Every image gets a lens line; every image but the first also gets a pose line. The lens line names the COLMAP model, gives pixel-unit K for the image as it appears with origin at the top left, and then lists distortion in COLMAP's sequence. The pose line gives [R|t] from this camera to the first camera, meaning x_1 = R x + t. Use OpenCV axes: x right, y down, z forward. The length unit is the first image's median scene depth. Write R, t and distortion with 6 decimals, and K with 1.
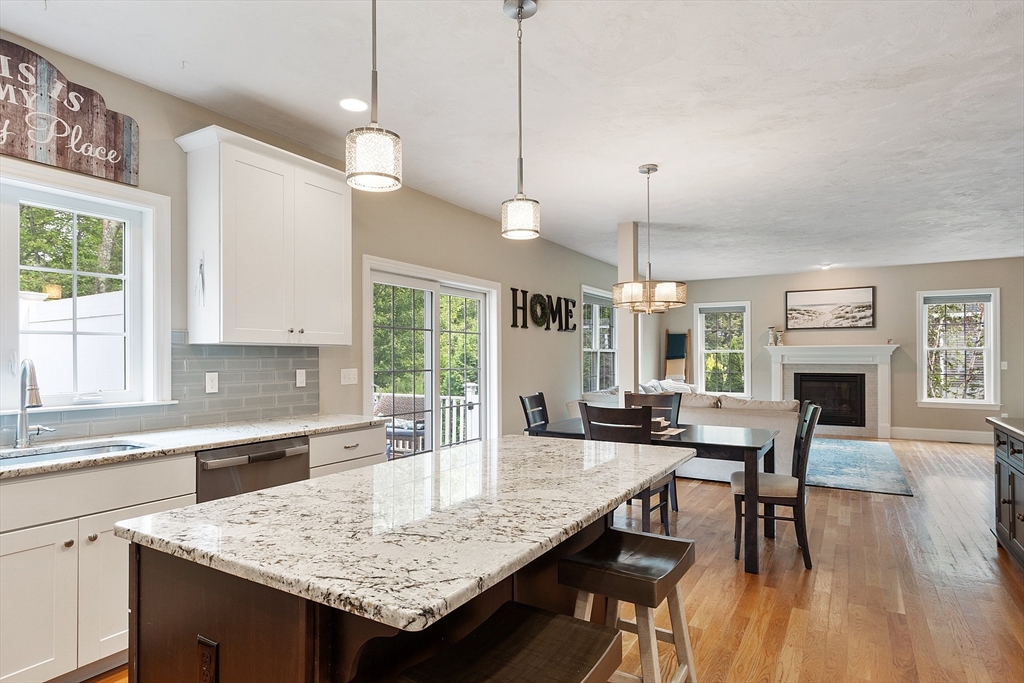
lens RADIAL K [[564.3, 0, 504.6], [0, 564.3, 355.0], [0, 0, 1]] dist [0.008199, -0.001388]
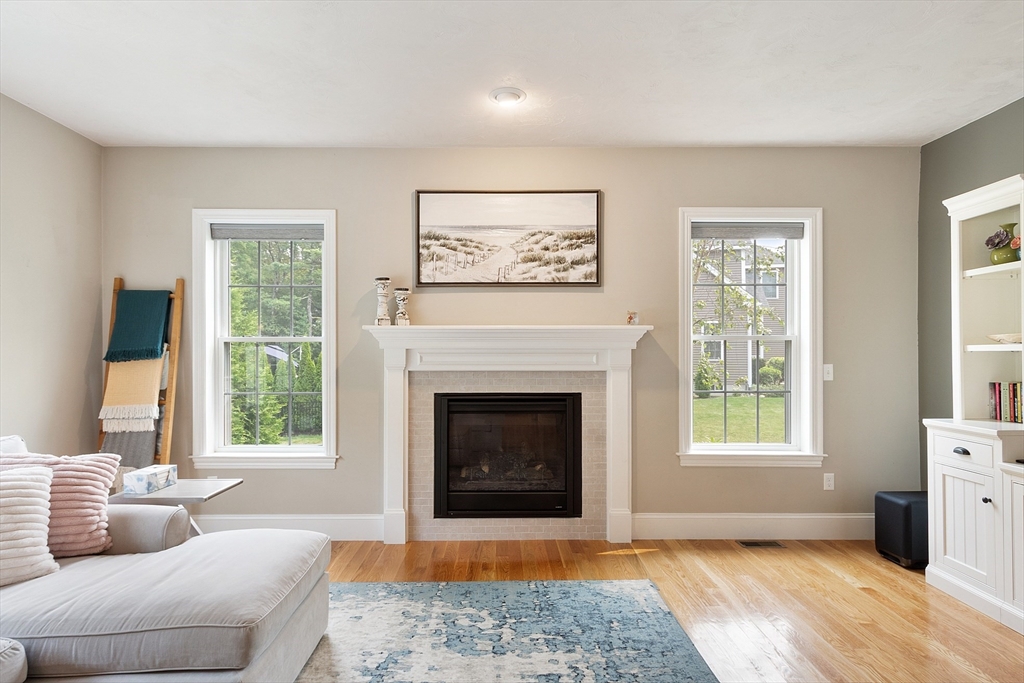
lens RADIAL K [[564.3, 0, 510.8], [0, 564.3, 349.9], [0, 0, 1]] dist [0.008199, -0.001388]
pose [[0.833380, 0.006395, 0.552664, 0.352524], [-0.004017, 0.999977, -0.005513, 0.002820], [-0.552686, 0.002374, 0.833386, 0.667201]]
